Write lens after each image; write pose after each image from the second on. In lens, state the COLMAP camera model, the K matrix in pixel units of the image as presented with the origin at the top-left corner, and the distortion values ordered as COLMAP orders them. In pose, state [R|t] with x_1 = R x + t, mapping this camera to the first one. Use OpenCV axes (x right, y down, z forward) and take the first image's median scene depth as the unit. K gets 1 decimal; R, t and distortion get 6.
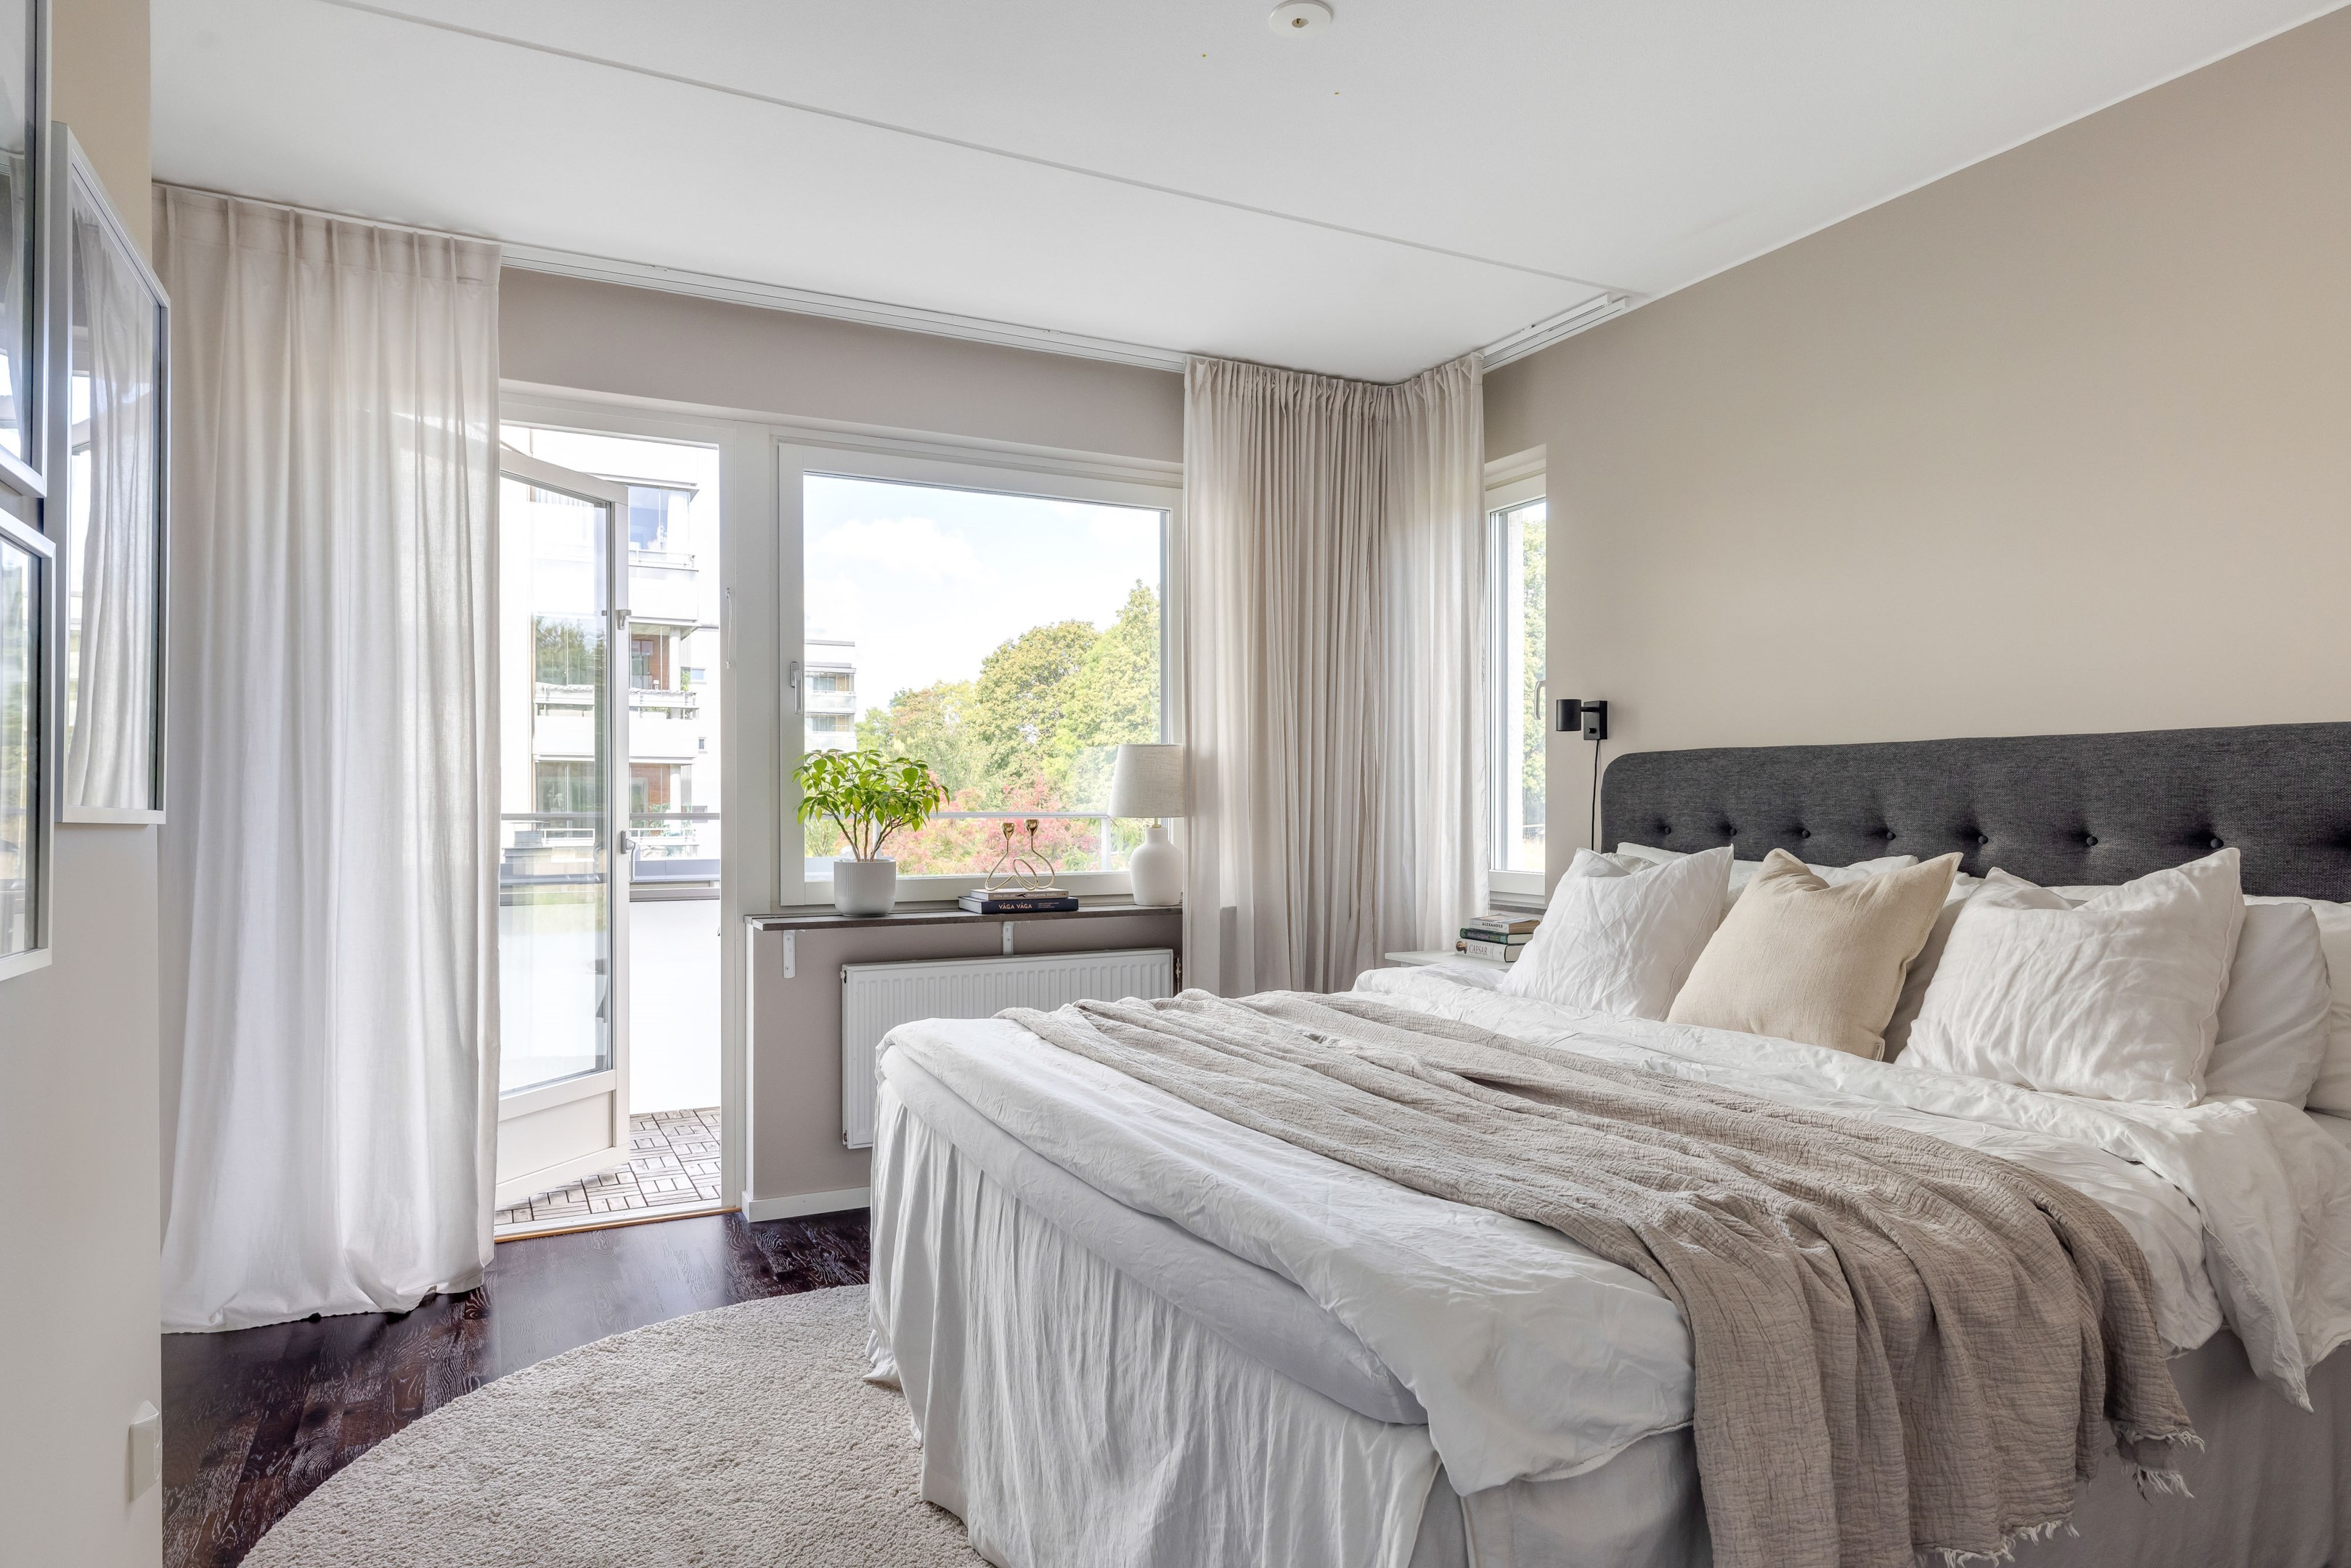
lens RADIAL K [[1361.9, 0, 1175.5], [0, 1361.9, 784.0], [0, 0, 1]] dist [0.003383, 0.000551]
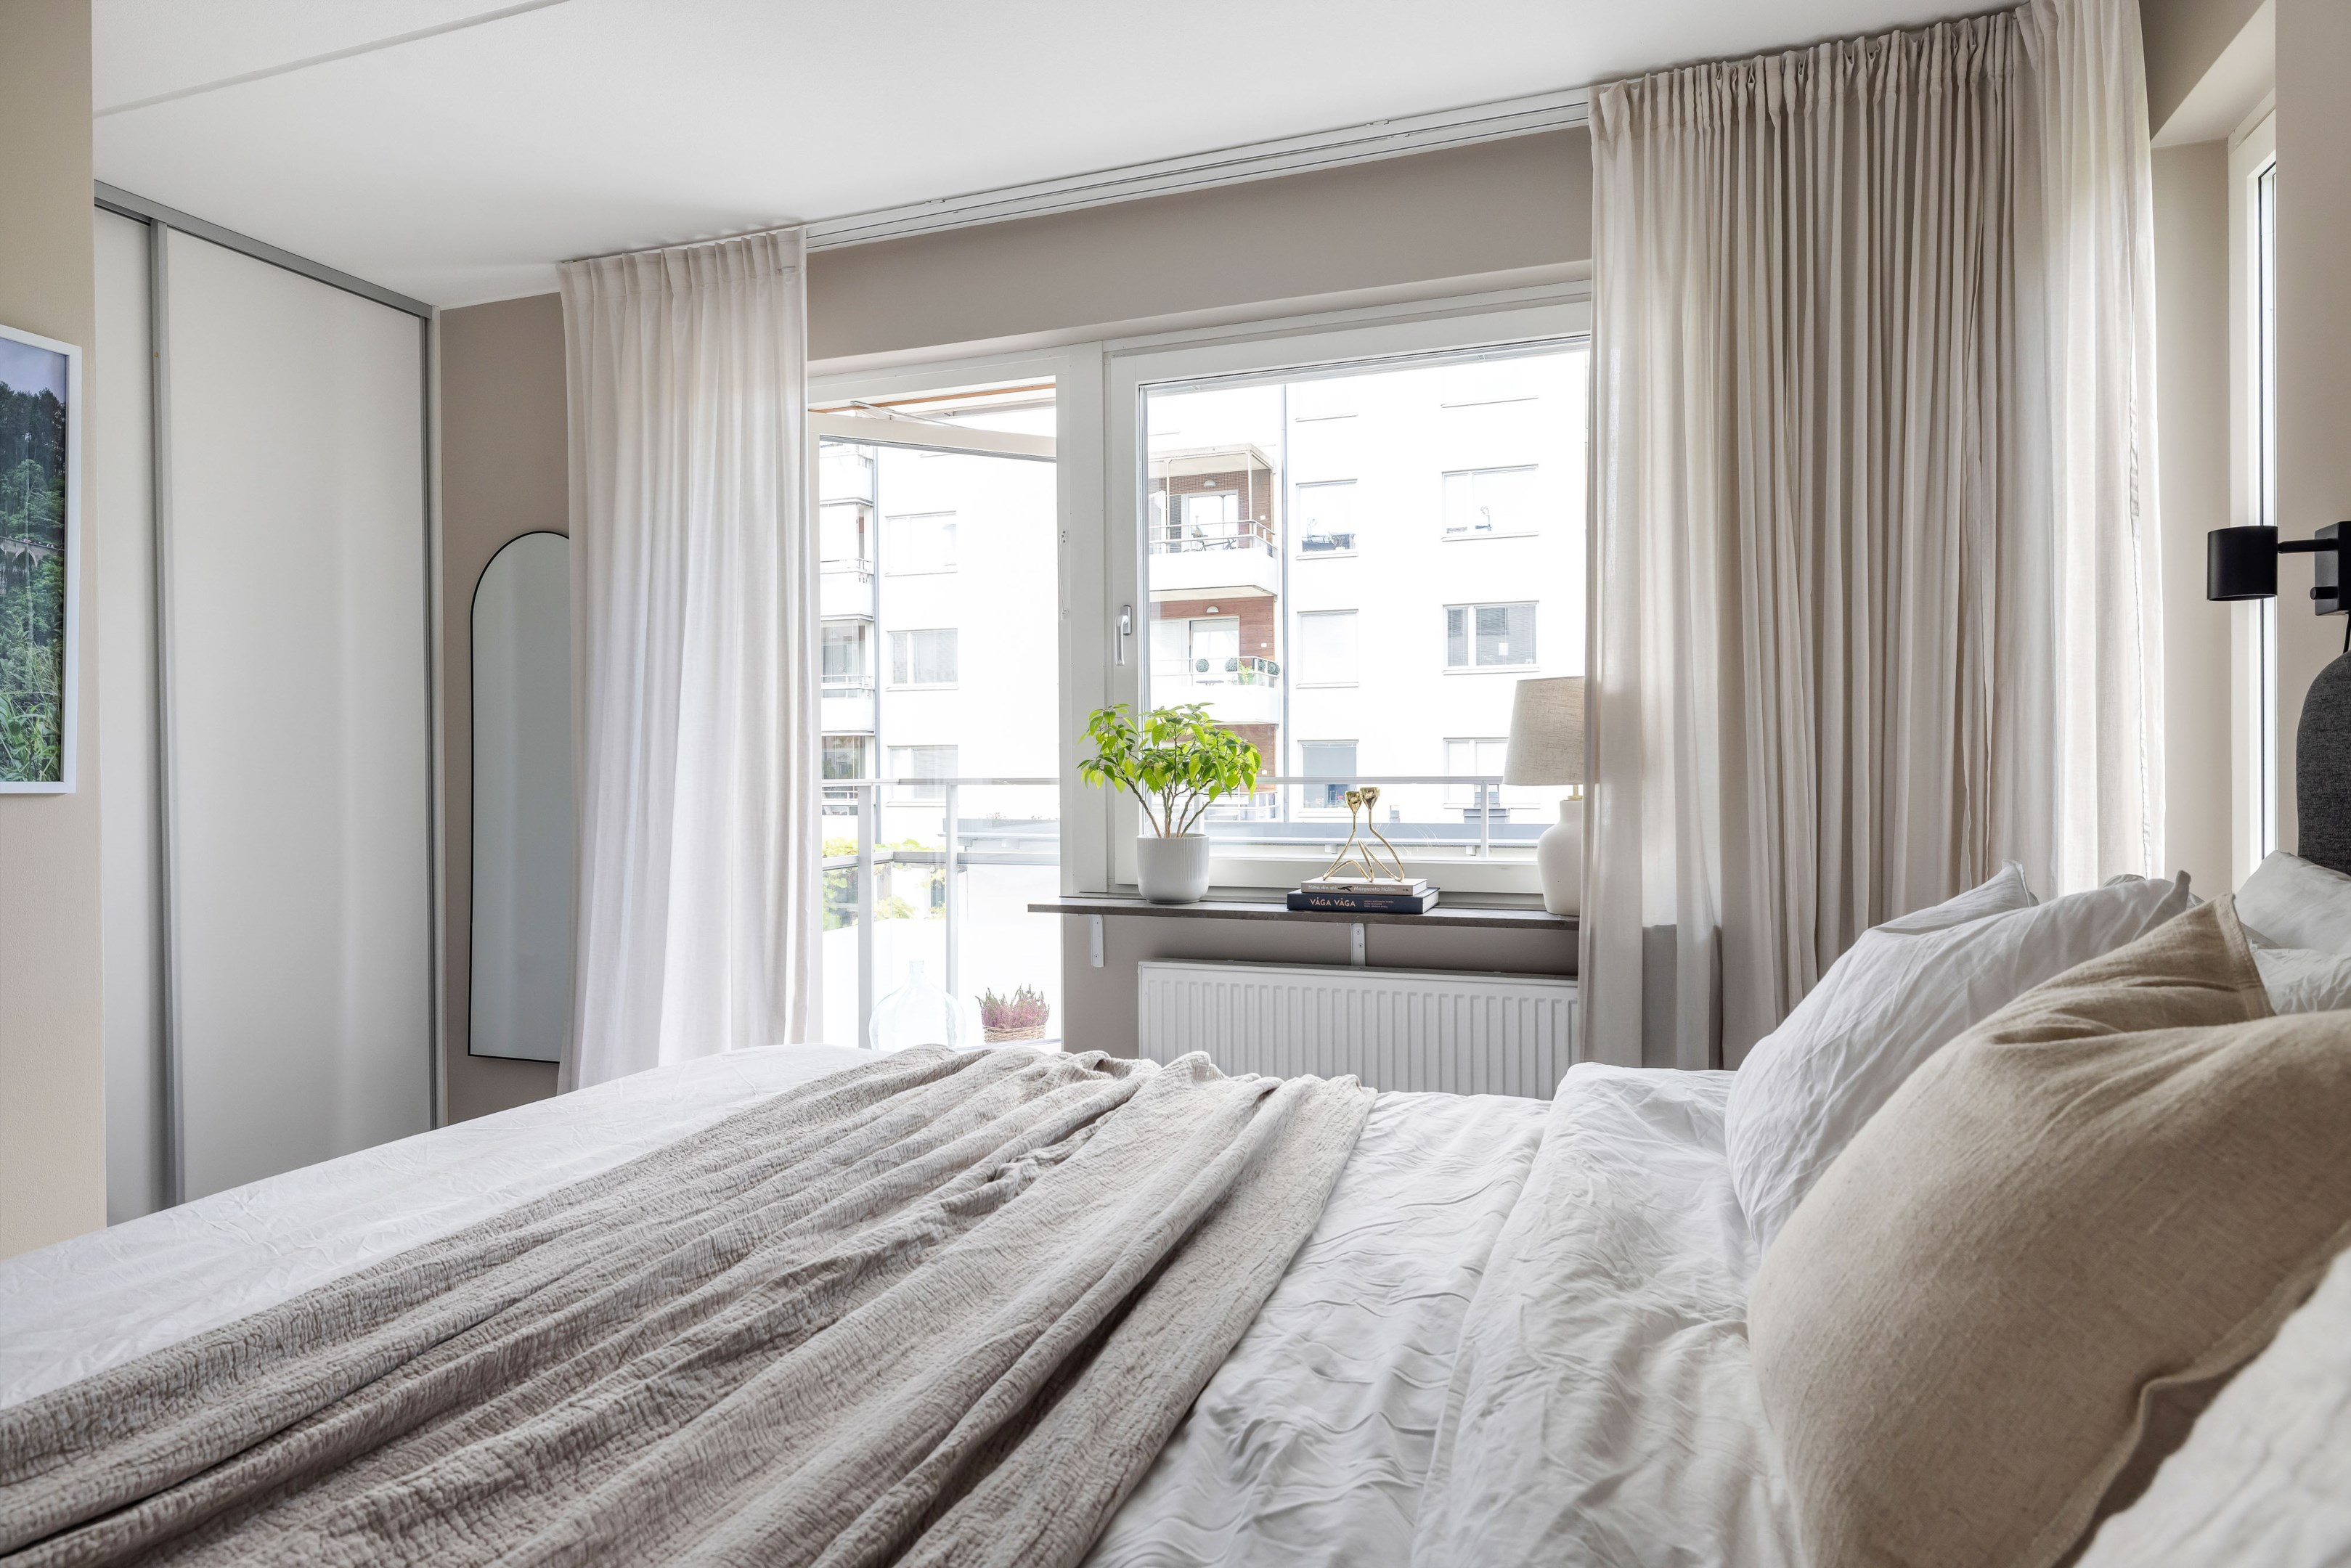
lens RADIAL K [[1361.9, 0, 1175.5], [0, 1361.9, 784.0], [0, 0, 1]] dist [0.003383, 0.000551]
pose [[0.689728, -0.001536, -0.724067, 0.363217], [0.017612, 0.999737, 0.014656, 0.010671], [0.723854, -0.022861, 0.689574, 0.404157]]
